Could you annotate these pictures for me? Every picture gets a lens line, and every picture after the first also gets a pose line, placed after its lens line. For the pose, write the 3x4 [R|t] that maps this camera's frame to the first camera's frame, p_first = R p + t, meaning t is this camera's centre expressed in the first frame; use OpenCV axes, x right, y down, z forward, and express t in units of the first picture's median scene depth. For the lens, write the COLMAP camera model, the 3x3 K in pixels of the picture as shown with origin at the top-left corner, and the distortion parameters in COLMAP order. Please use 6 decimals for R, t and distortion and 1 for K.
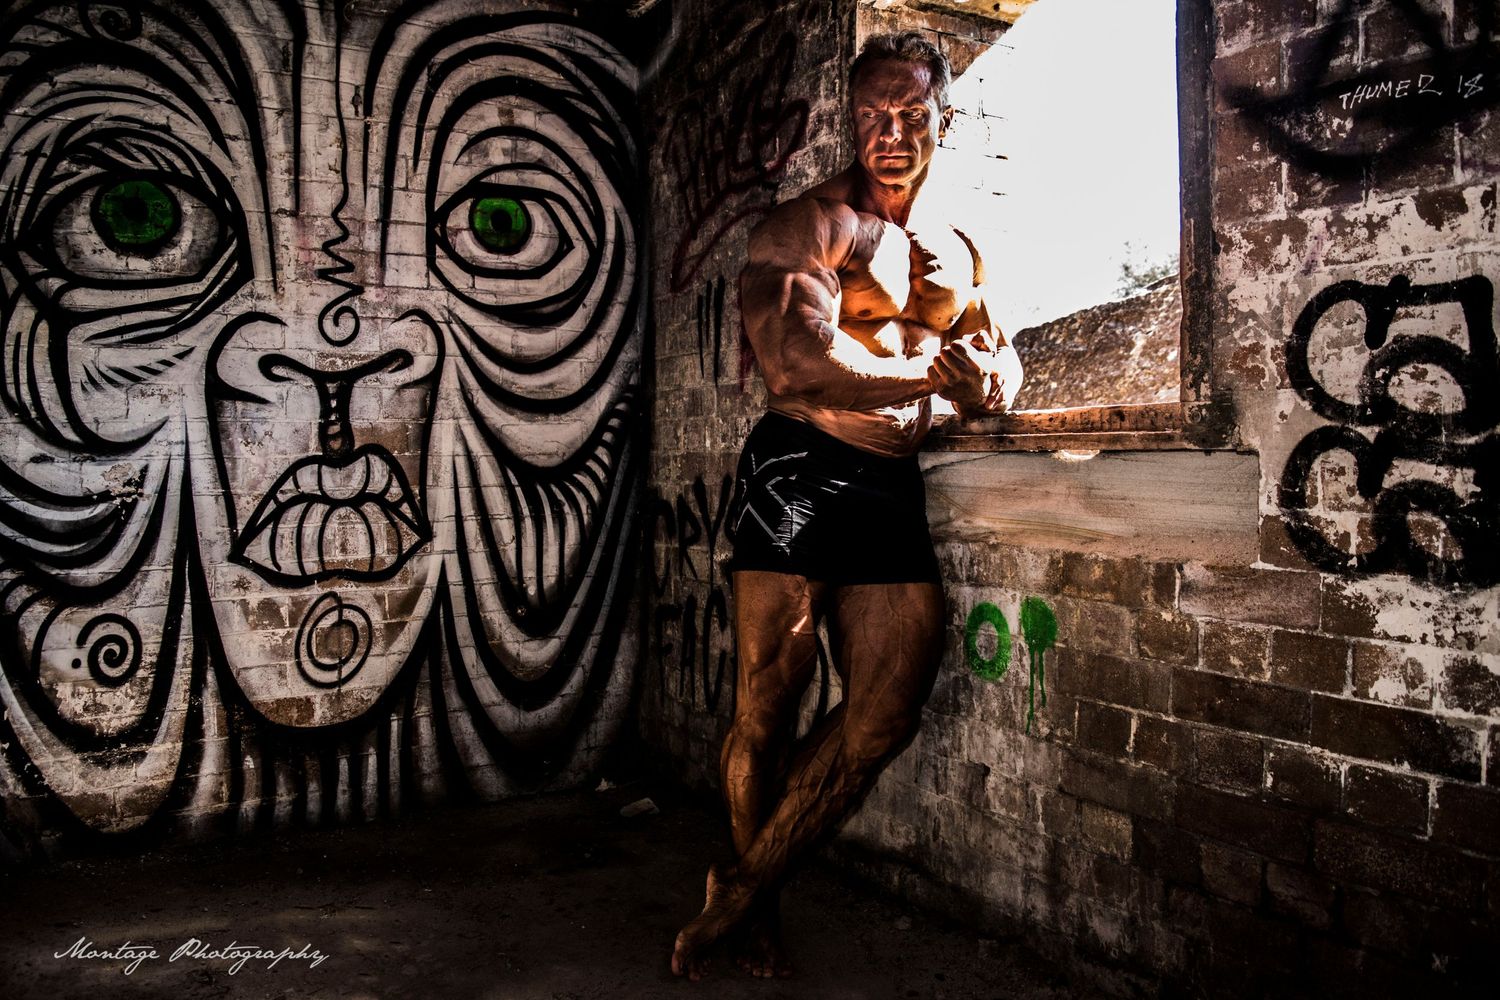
lens RADIAL K [[1186.8, 0, 817.7], [0, 1186.8, 507.4], [0, 0, 1]] dist [-0.092352, 0.021505]
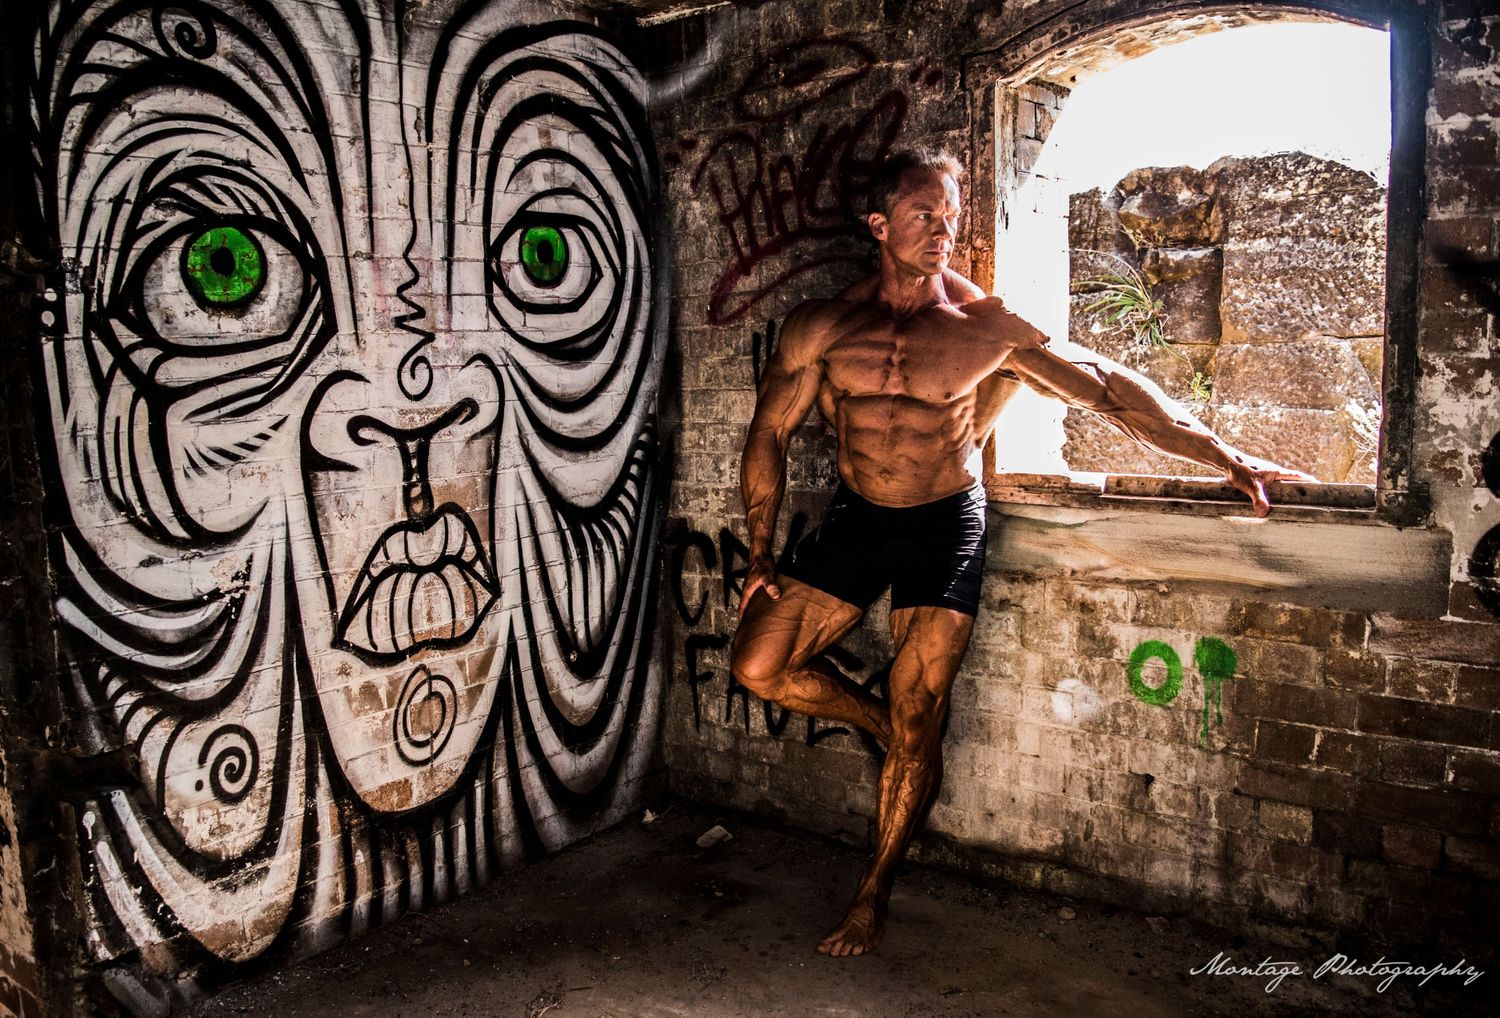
lens RADIAL K [[1273.4, 0, 705.9], [0, 1273.4, 526.0], [0, 0, 1]] dist [-0.096164, 0.025186]
pose [[0.946117, -0.063552, 0.317526, -0.525648], [0.031390, 0.993934, 0.105404, -0.140189], [-0.322299, -0.089757, 0.942373, -0.017334]]
